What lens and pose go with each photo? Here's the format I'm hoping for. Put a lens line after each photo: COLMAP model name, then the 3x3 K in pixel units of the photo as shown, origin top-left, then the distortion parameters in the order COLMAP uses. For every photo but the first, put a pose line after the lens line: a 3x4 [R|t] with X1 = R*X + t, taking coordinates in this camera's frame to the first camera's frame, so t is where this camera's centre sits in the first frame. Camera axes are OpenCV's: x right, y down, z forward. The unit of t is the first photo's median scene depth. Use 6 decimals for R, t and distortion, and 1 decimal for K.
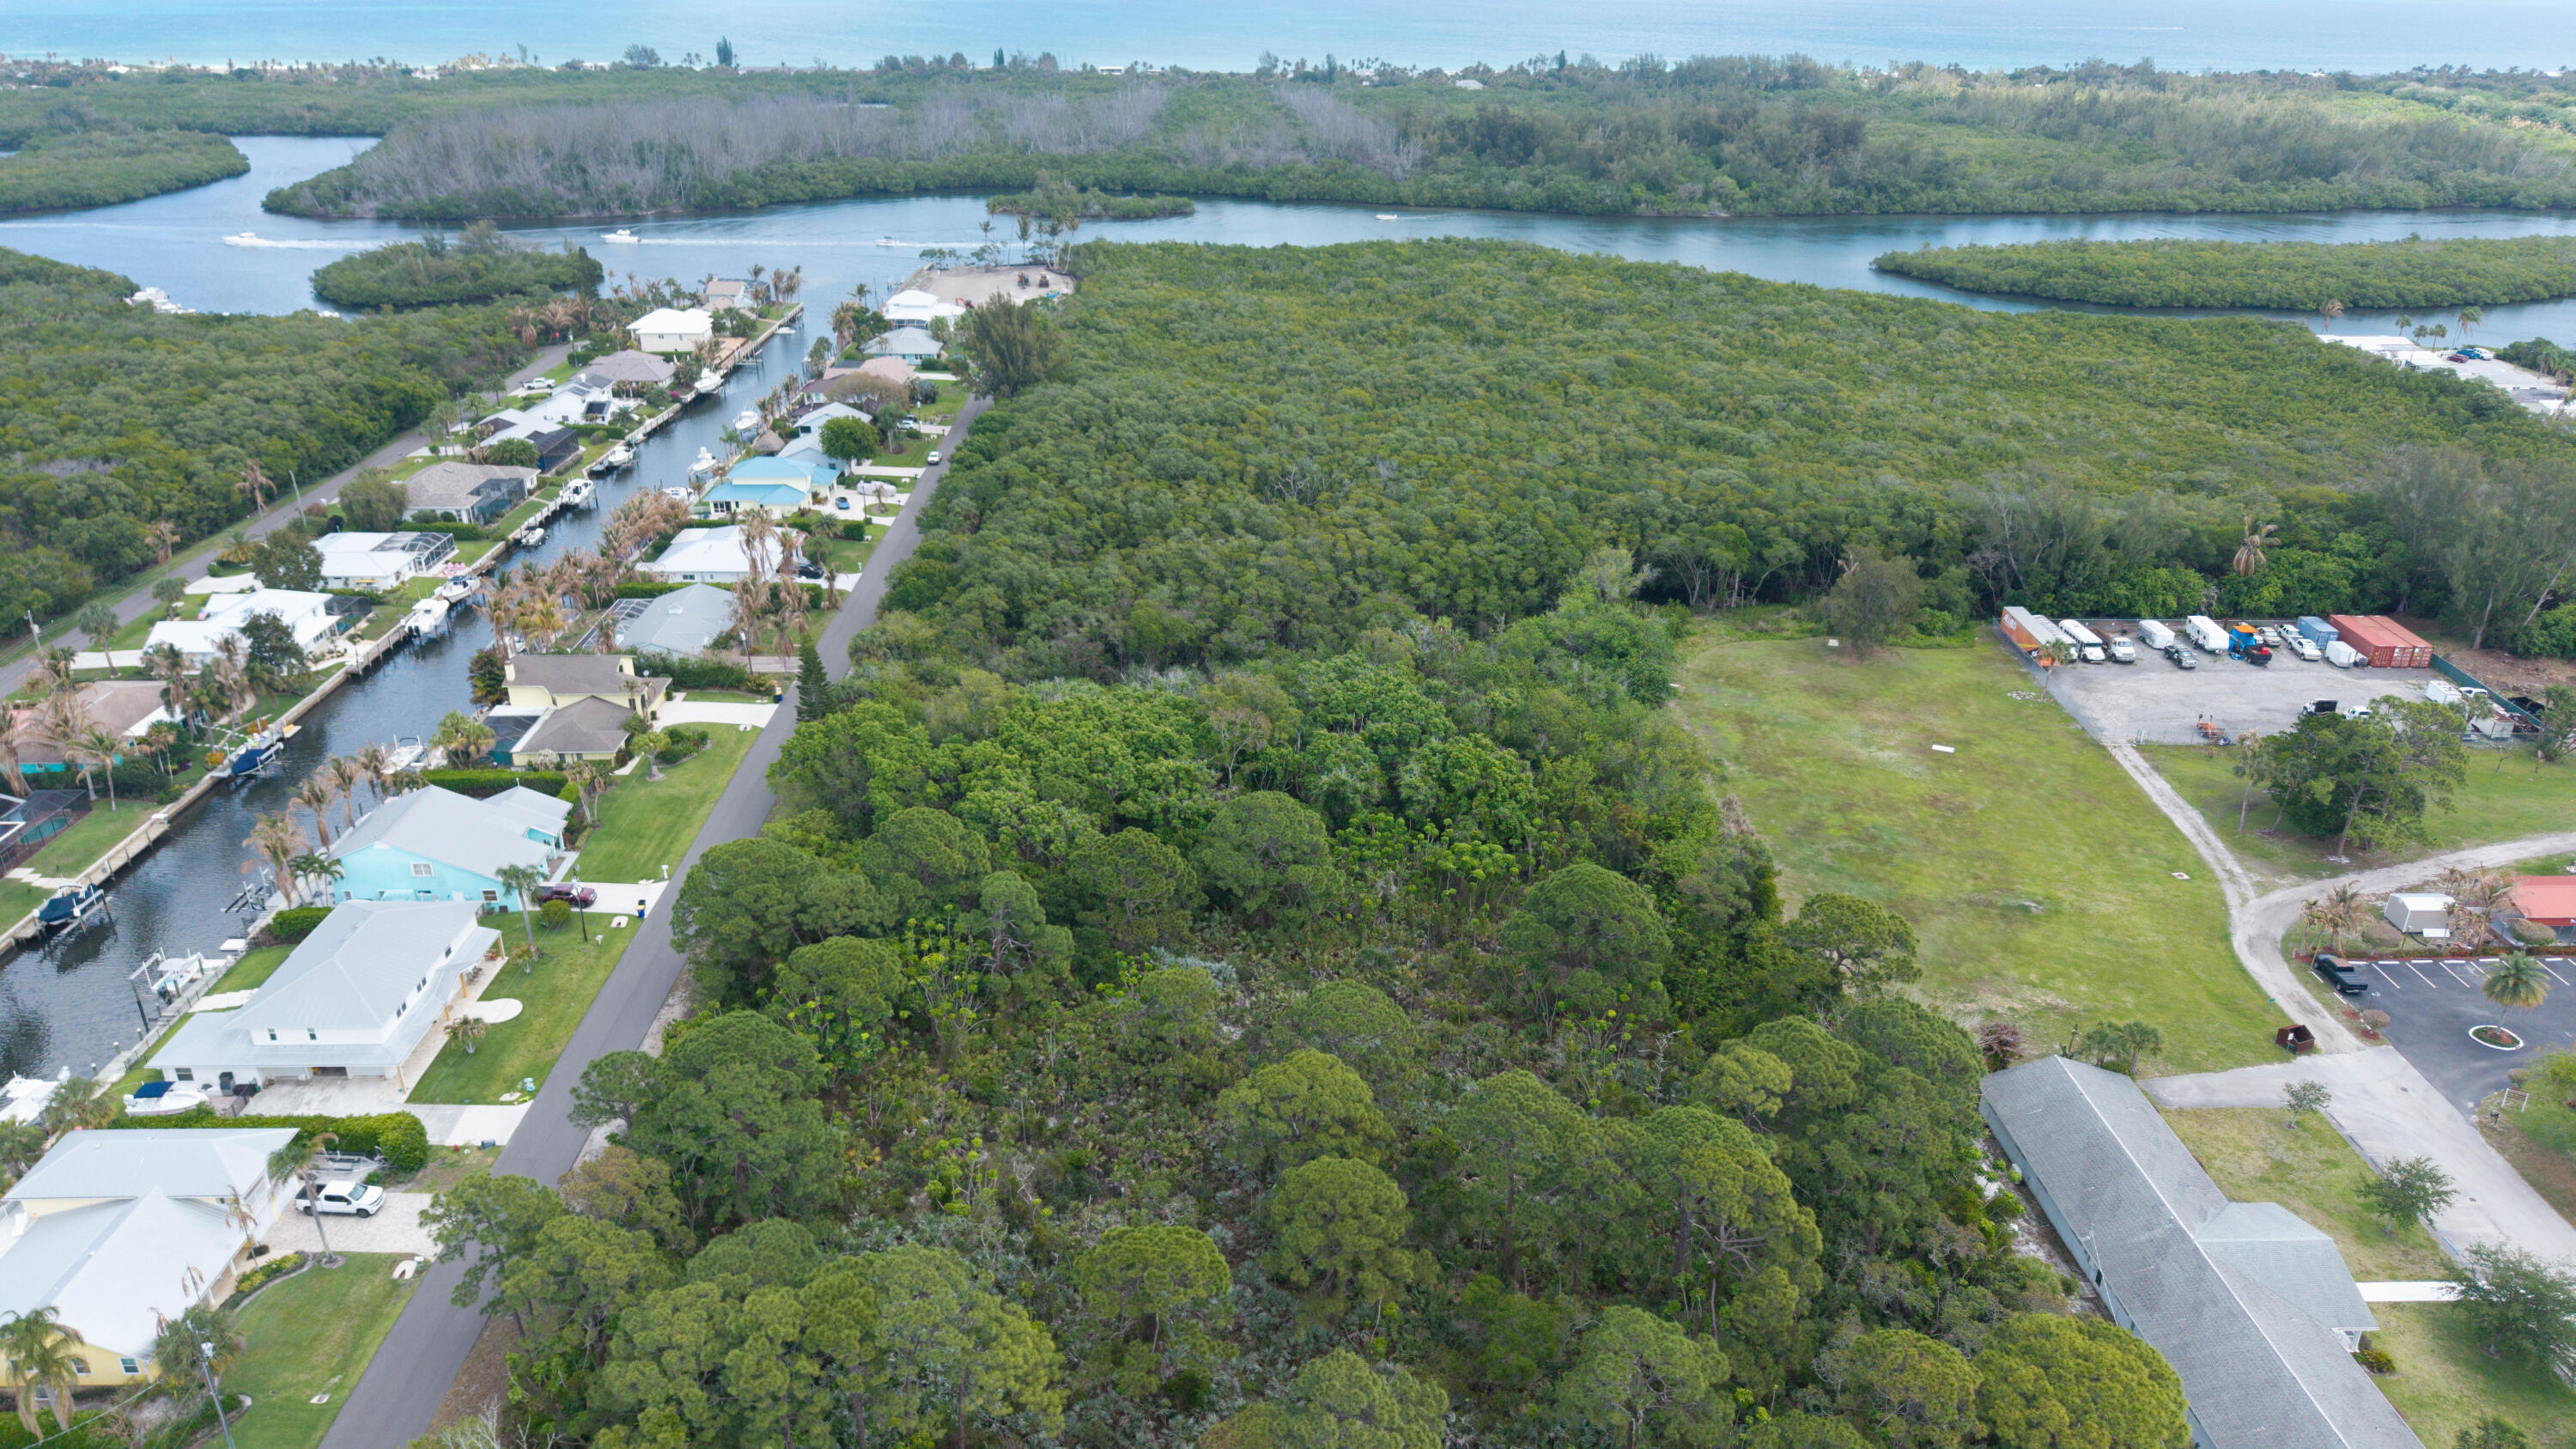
lens RADIAL K [[1710.7, 0, 1292.4], [0, 1710.7, 739.6], [0, 0, 1]] dist [0.026051, -0.028744]
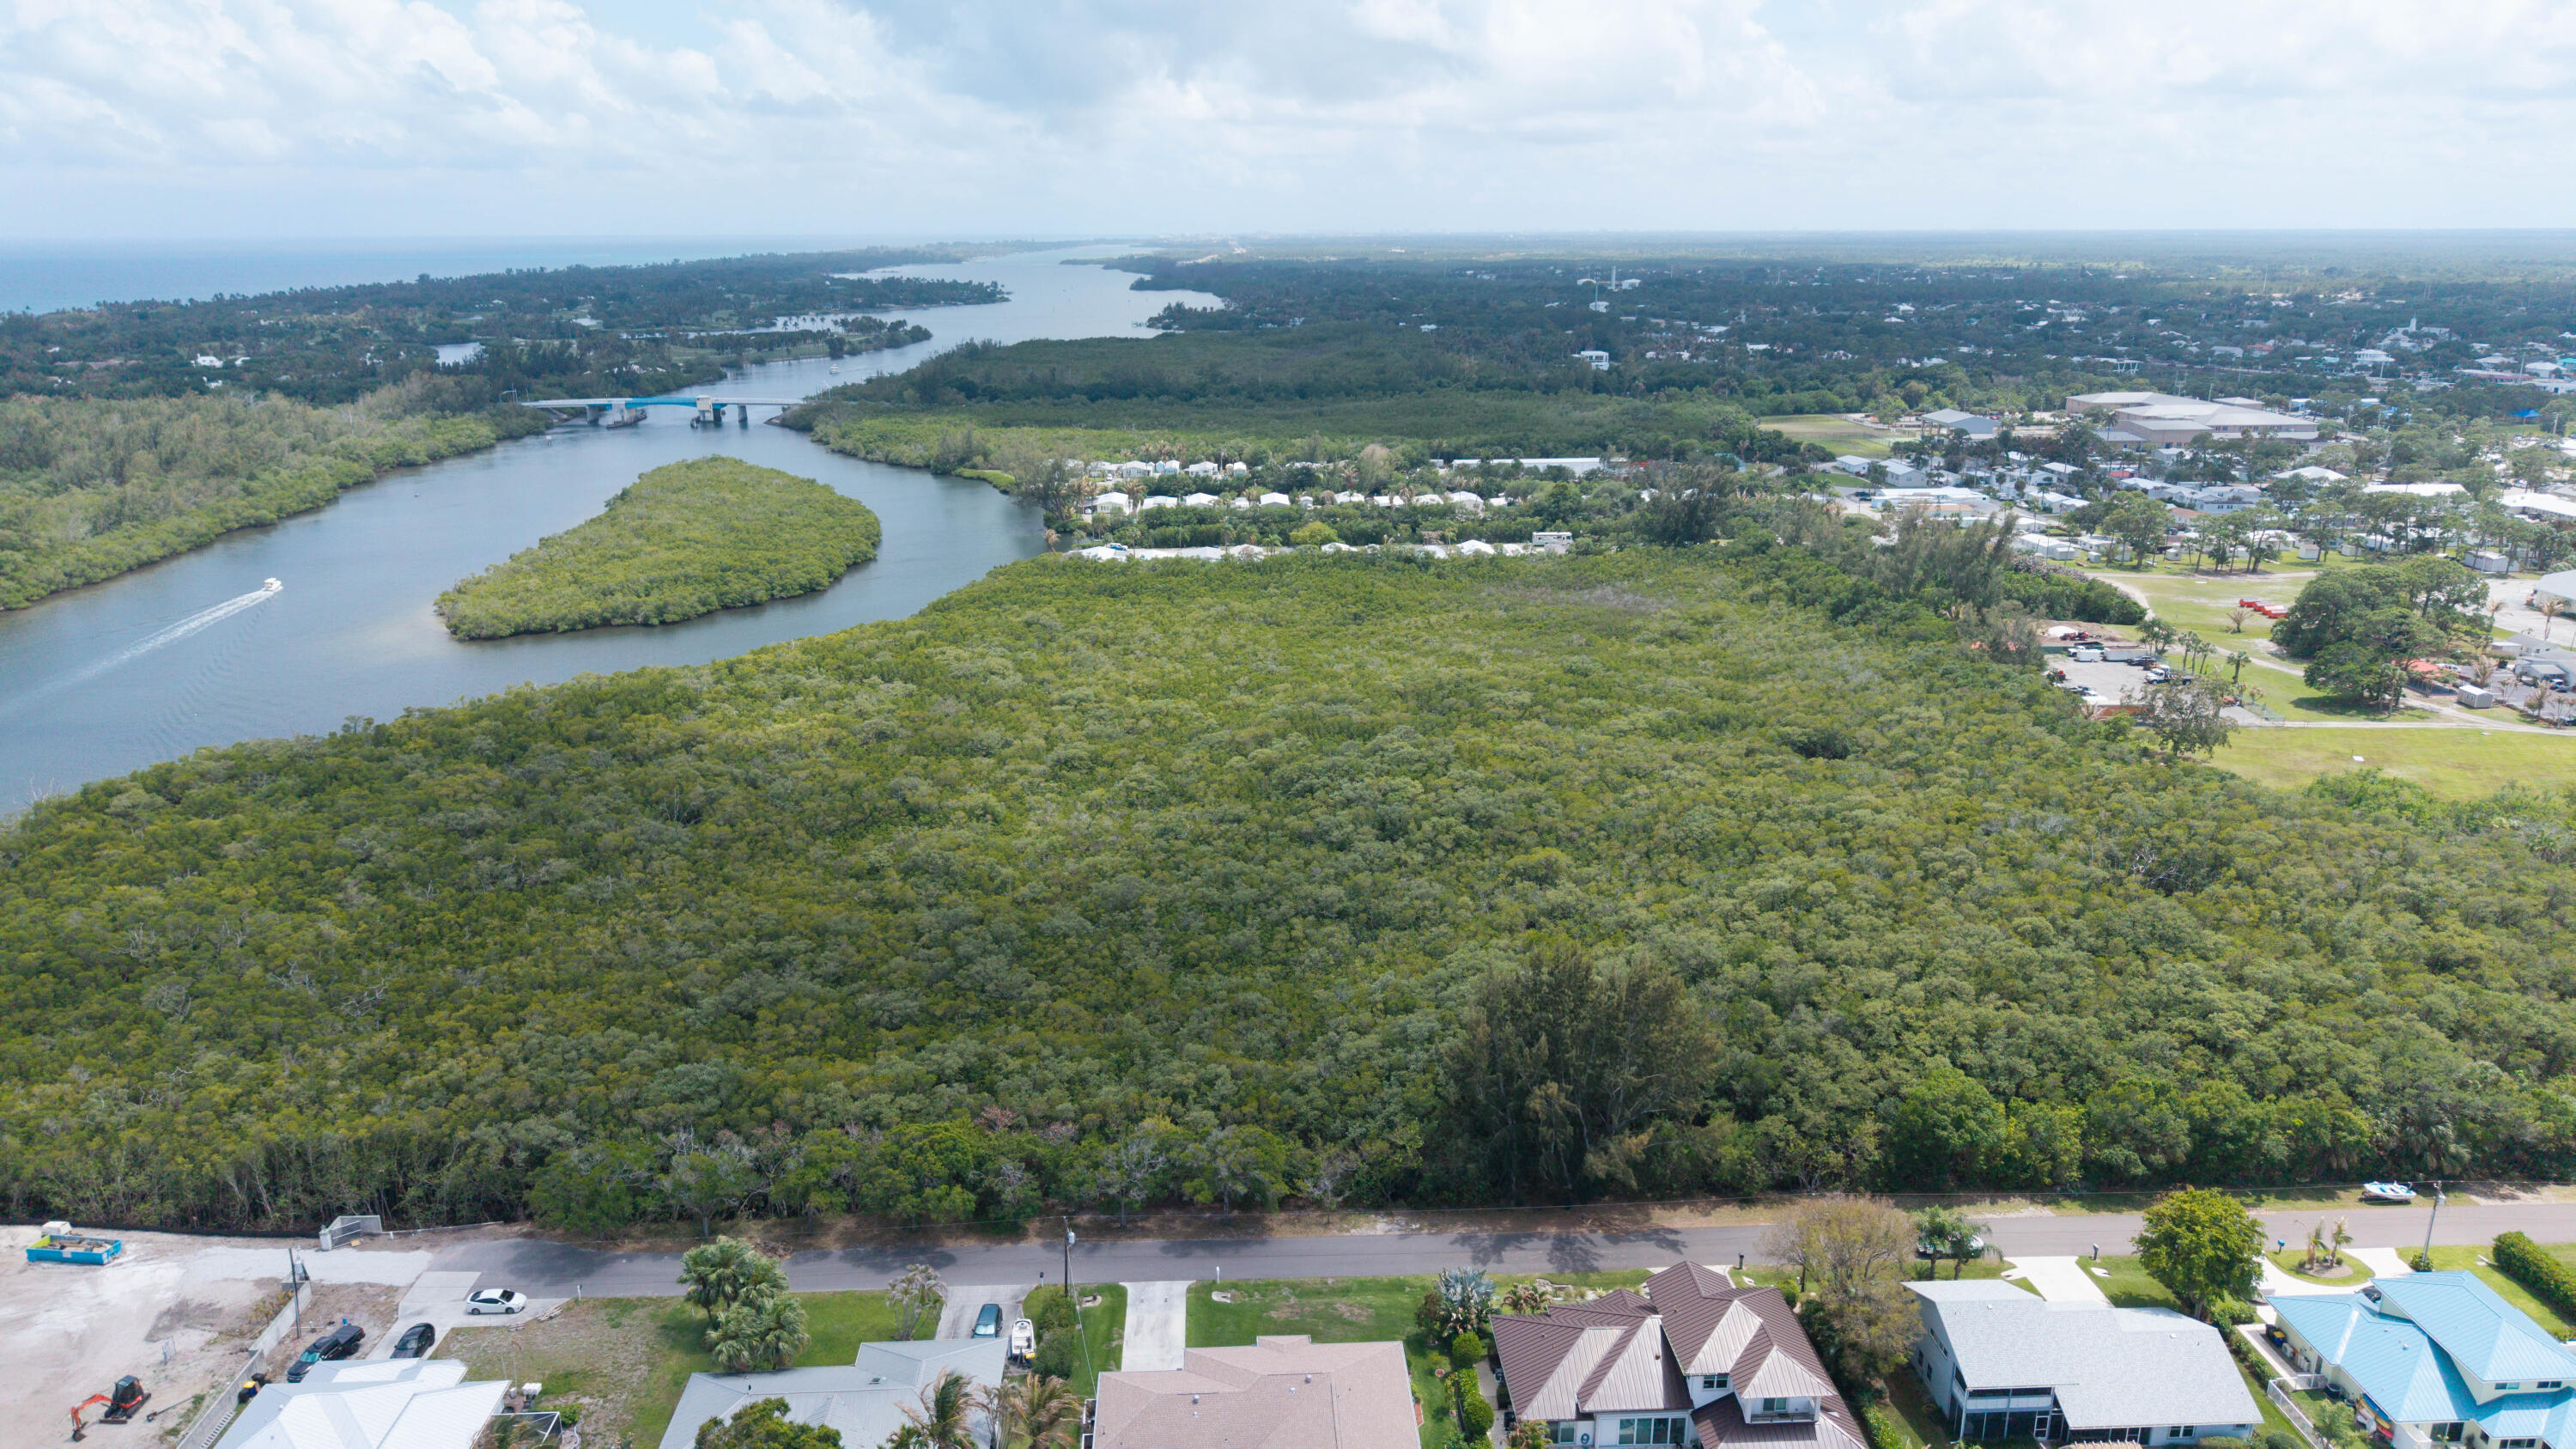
lens RADIAL K [[1710.7, 0, 1291.3], [0, 1710.7, 724.9], [0, 0, 1]] dist [0.026051, -0.028744]
pose [[-0.020448, -0.283321, 0.958807, -0.382919], [0.416585, 0.869378, 0.265779, -0.304008], [-0.908867, 0.404859, 0.100250, 0.657575]]
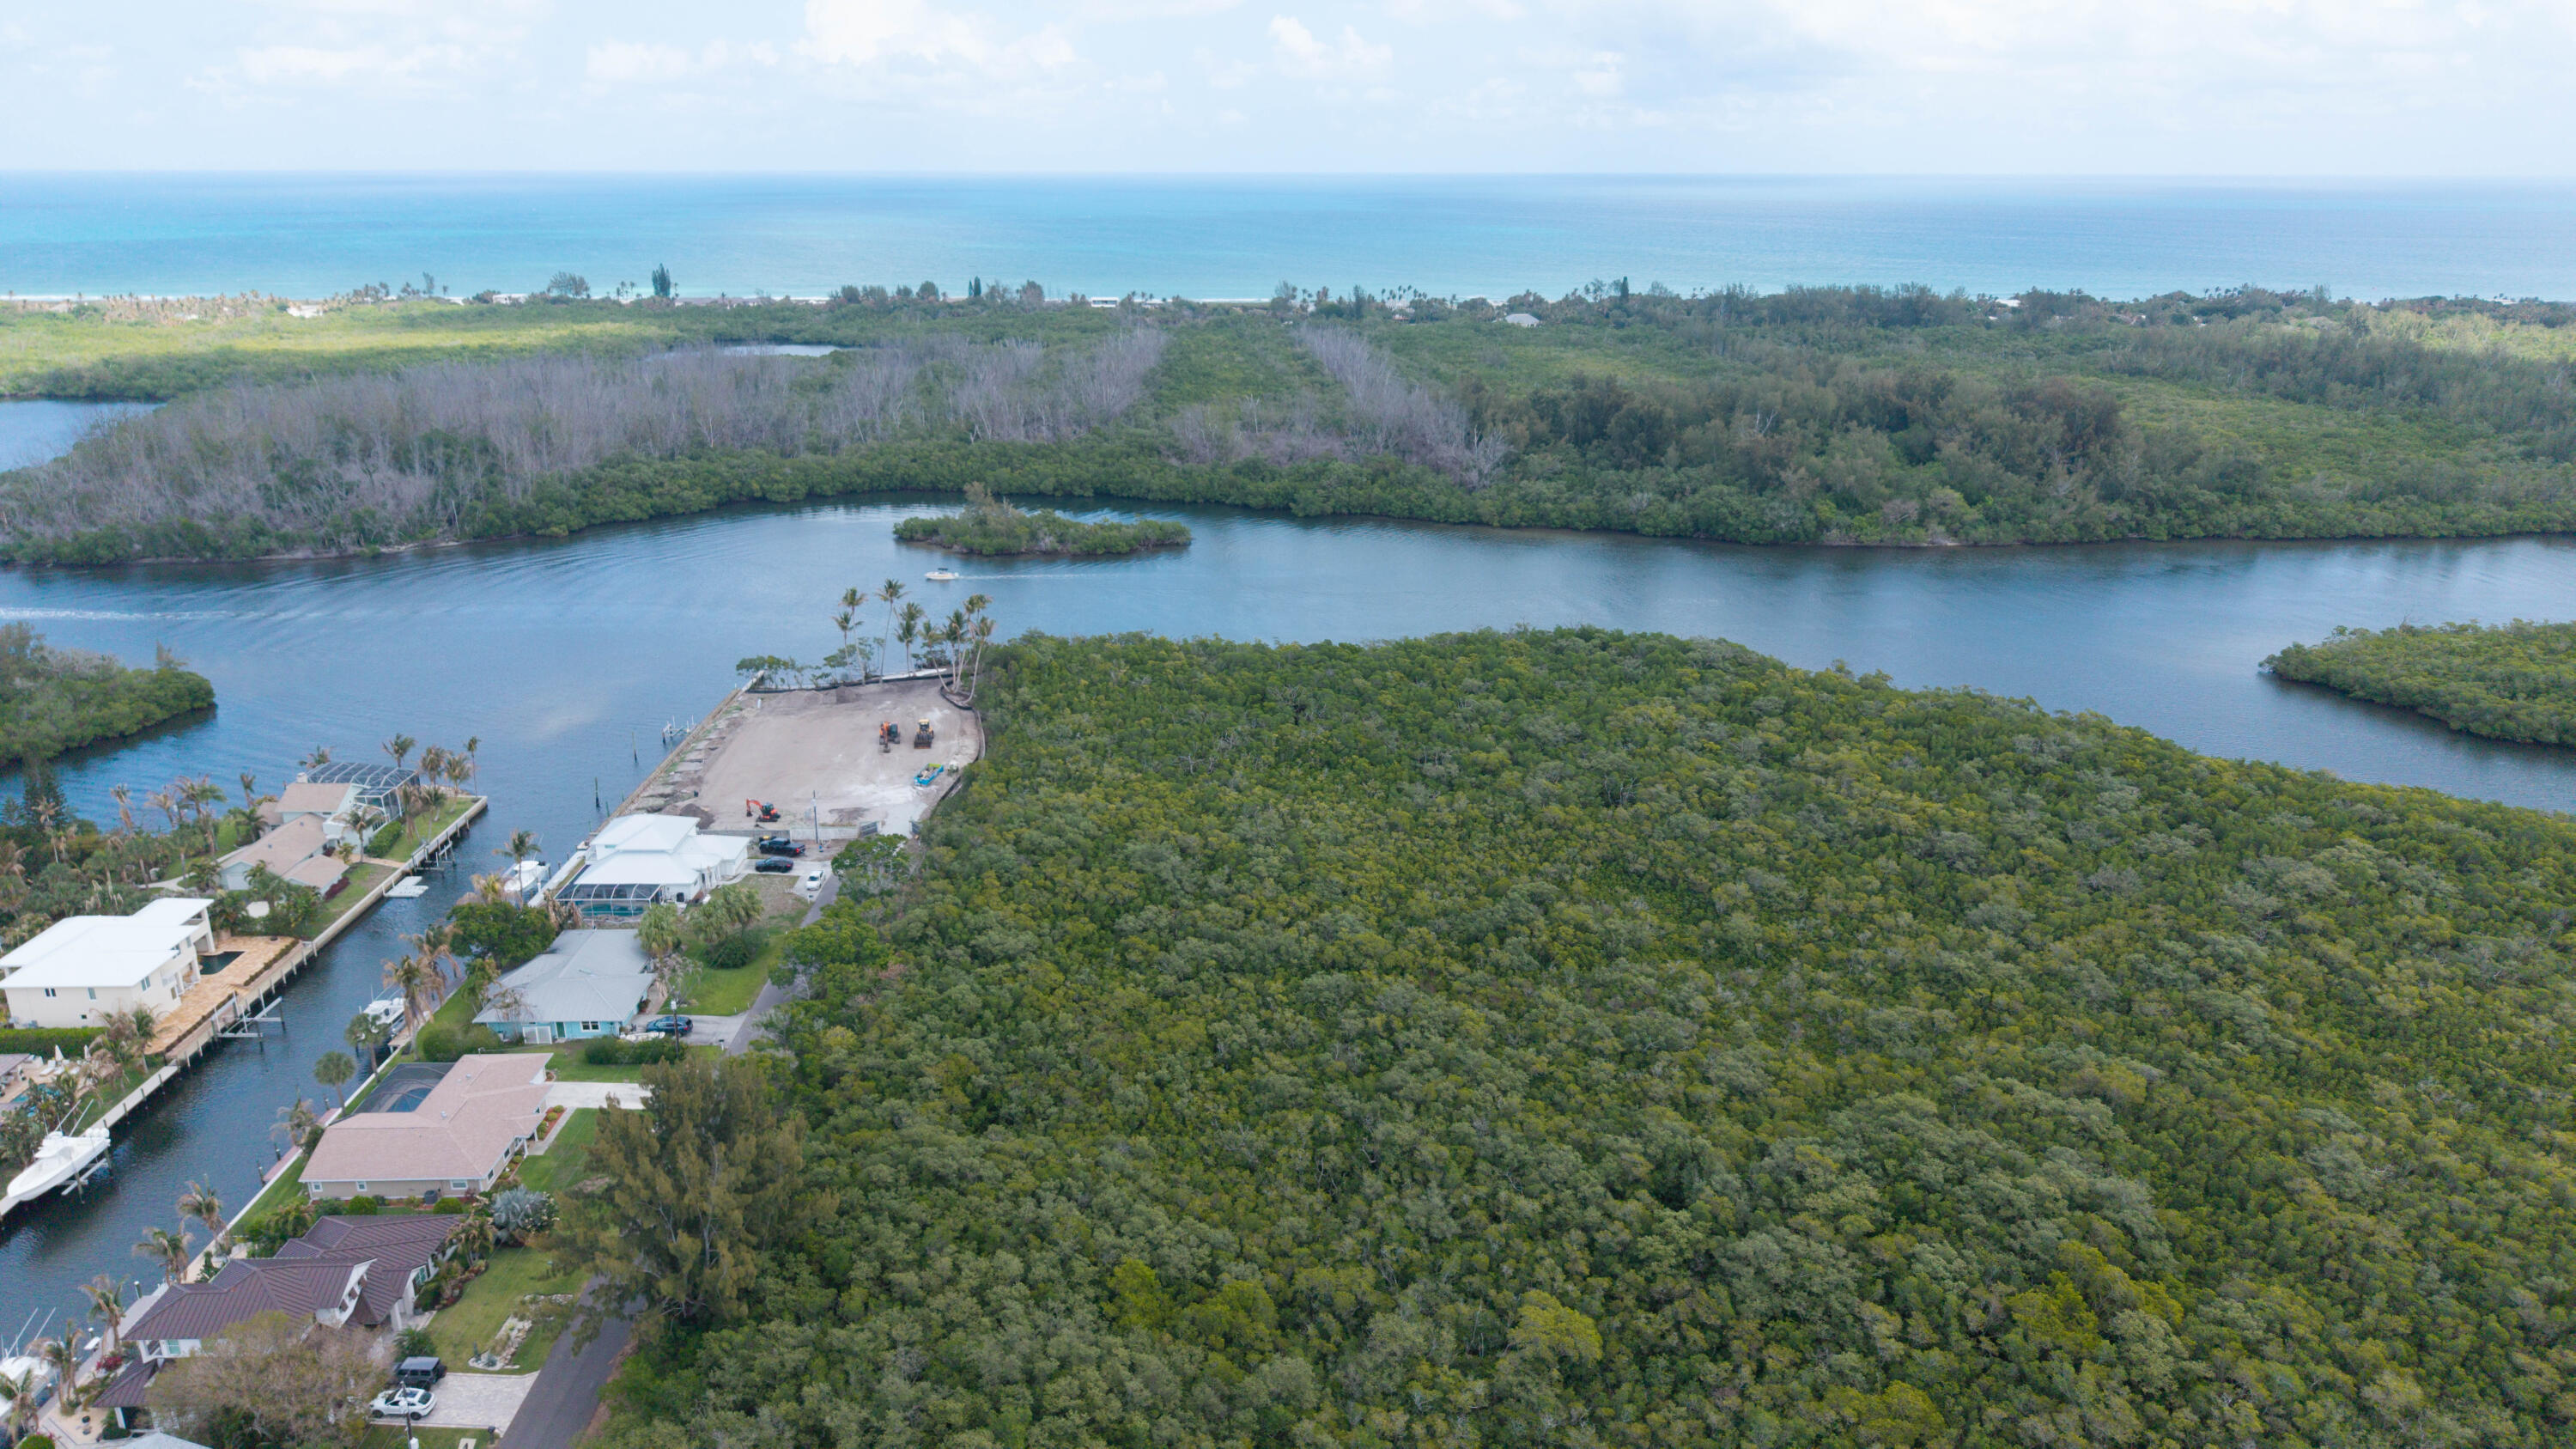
lens RADIAL K [[1710.7, 0, 1282.3], [0, 1710.7, 745.2], [0, 0, 1]] dist [0.026051, -0.028744]
pose [[0.999937, 0.000246, -0.011264, -0.014055], [-0.001381, 0.994896, -0.100896, -0.193107], [0.011182, 0.100905, 0.994833, 0.393026]]
